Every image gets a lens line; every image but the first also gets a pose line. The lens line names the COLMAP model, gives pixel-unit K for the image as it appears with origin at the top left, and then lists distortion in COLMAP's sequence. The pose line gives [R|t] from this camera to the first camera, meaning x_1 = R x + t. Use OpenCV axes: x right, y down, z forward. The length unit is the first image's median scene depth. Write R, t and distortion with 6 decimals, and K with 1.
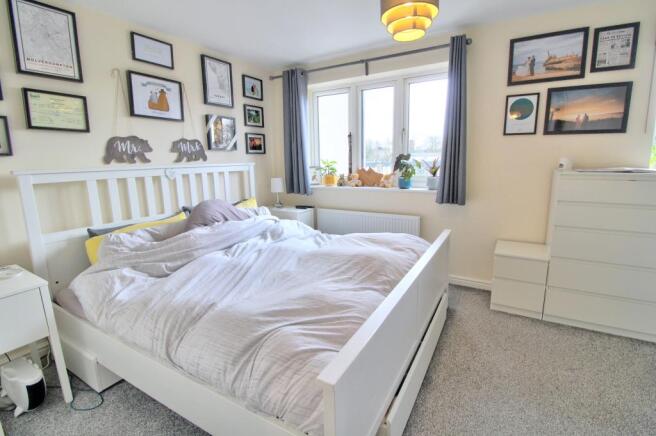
lens RADIAL K [[303.1, 0, 328.0], [0, 303.1, 218.0], [0, 0, 1]] dist [-0.052722, 0.000411]
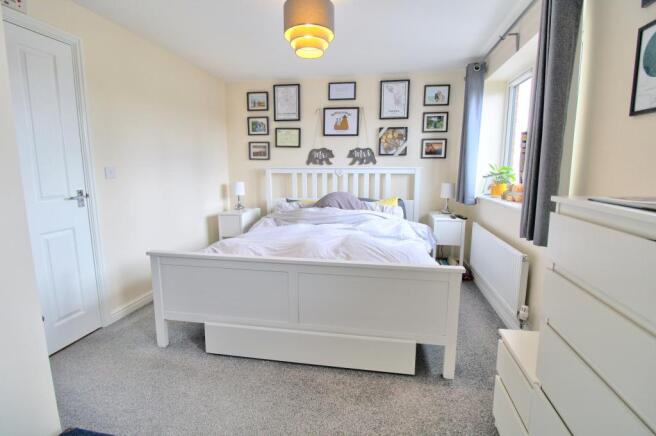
lens RADIAL K [[303.1, 0, 328.0], [0, 303.1, 218.0], [0, 0, 1]] dist [-0.052722, 0.000411]
pose [[0.313490, 0.180708, -0.932238, 0.853913], [-0.180222, 0.975205, 0.128432, -0.105186], [0.932332, 0.127748, 0.338285, 0.445214]]
